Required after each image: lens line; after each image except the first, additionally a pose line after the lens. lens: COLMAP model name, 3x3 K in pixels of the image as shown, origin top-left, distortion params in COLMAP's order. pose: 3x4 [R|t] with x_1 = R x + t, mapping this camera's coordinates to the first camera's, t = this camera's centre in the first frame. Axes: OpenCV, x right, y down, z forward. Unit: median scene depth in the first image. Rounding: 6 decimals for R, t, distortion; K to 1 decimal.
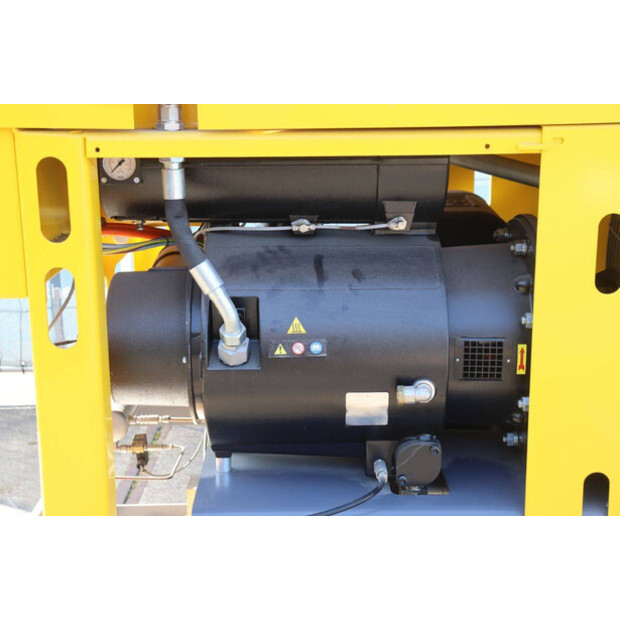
lens RADIAL K [[917.0, 0, 313.8], [0, 917.0, 310.8], [0, 0, 1]] dist [0.084857, 0.000000]
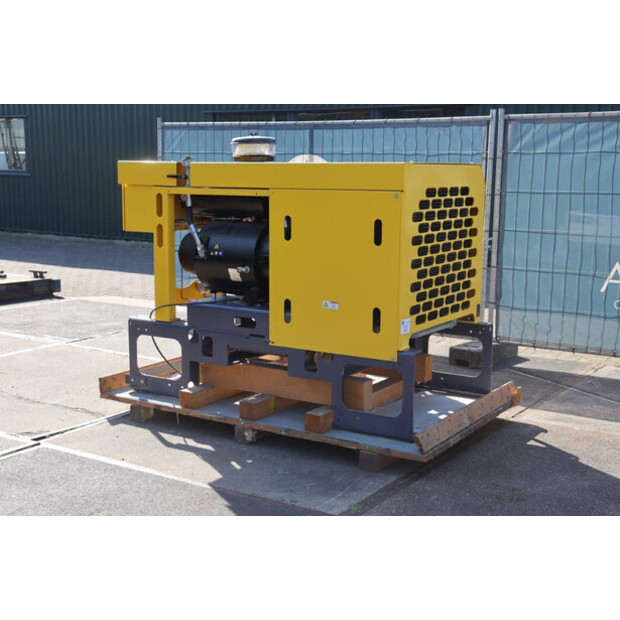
lens RADIAL K [[889.2, 0, 306.8], [0, 889.2, 310.2], [0, 0, 1]] dist [0.092527, 0.000000]
pose [[0.830900, 0.099657, -0.547424, 2.025678], [-0.143879, 0.988851, -0.038368, 0.319179], [0.537497, 0.110643, 0.835975, -1.477561]]
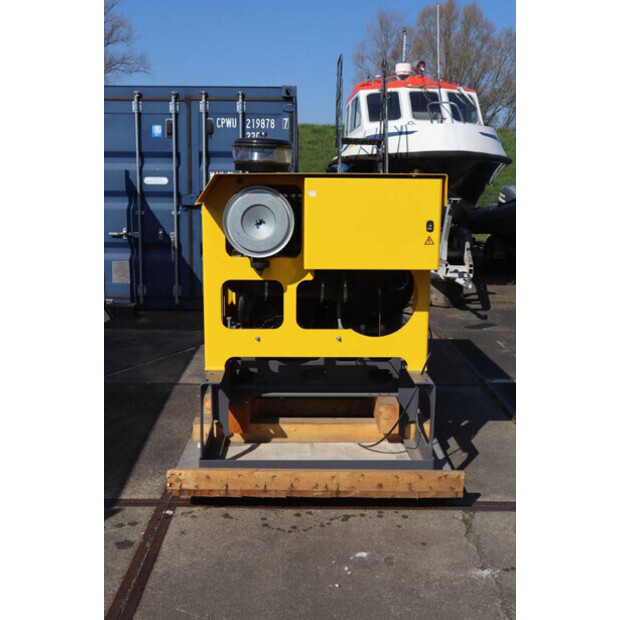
lens RADIAL K [[698.0, 0, 314.8], [0, 698.0, 310.0], [0, 0, 1]] dist [-0.010665, 0.000000]
pose [[-0.000949, -0.176174, 0.984359, -2.377571], [0.227262, 0.958564, 0.171776, -0.315192], [-0.973833, 0.223870, 0.039128, 1.247383]]
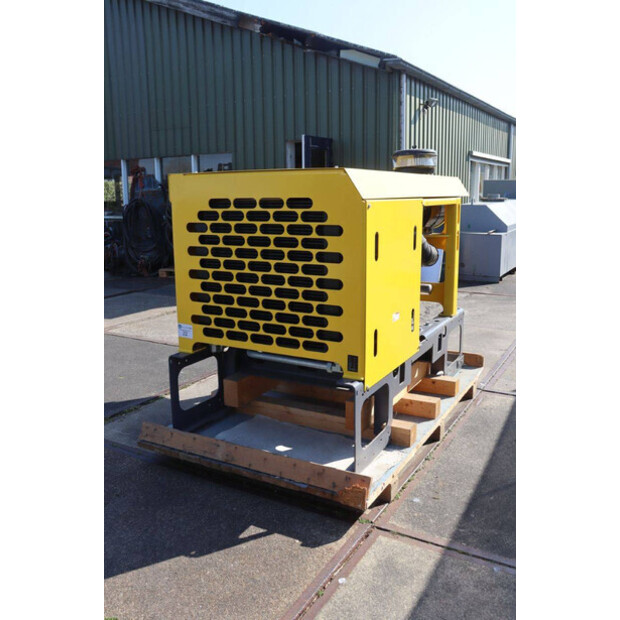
lens RADIAL K [[577.4, 0, 300.8], [0, 577.4, 316.7], [0, 0, 1]] dist [-0.060312, 0.000000]
pose [[-0.512951, 0.192914, -0.836460, 2.144452], [-0.186935, 0.925932, 0.328186, -0.536347], [0.837816, 0.324707, -0.438896, 2.236706]]
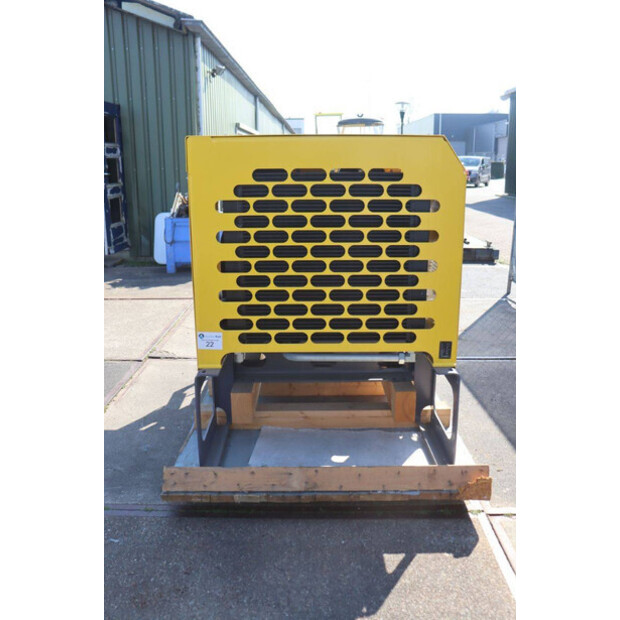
lens RADIAL K [[577.4, 0, 305.2], [0, 577.4, 313.8], [0, 0, 1]] dist [-0.060312, 0.000000]
pose [[-0.021133, 0.259379, -0.965544, 2.163053], [-0.230983, 0.938365, 0.257134, -0.294760], [0.972728, 0.228458, 0.040081, 1.243122]]
